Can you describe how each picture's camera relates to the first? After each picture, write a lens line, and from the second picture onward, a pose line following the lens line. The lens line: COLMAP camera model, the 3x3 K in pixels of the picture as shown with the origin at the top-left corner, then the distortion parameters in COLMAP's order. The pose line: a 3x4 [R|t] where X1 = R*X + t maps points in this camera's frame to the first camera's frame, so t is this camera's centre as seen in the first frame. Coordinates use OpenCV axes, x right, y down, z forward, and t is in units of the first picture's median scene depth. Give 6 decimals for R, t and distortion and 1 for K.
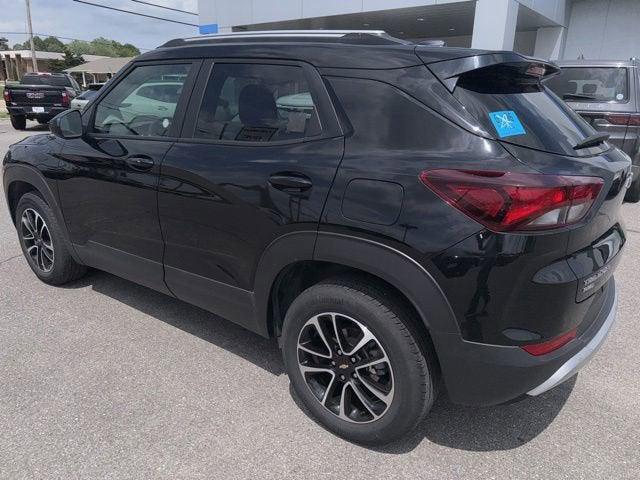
lens RADIAL K [[451.3, 0, 332.5], [0, 451.3, 249.8], [0, 0, 1]] dist [0.010731, -0.015311]
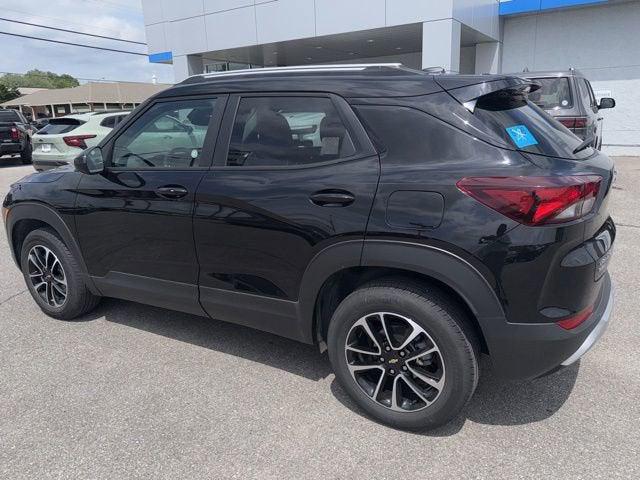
lens RADIAL K [[451.3, 0, 331.8], [0, 451.3, 237.9], [0, 0, 1]] dist [0.004676, -0.007849]
pose [[0.992204, -0.081716, 0.094089, -0.192618], [0.087128, 0.994682, -0.054918, 0.006793], [-0.089101, 0.062688, 0.994048, -0.095785]]
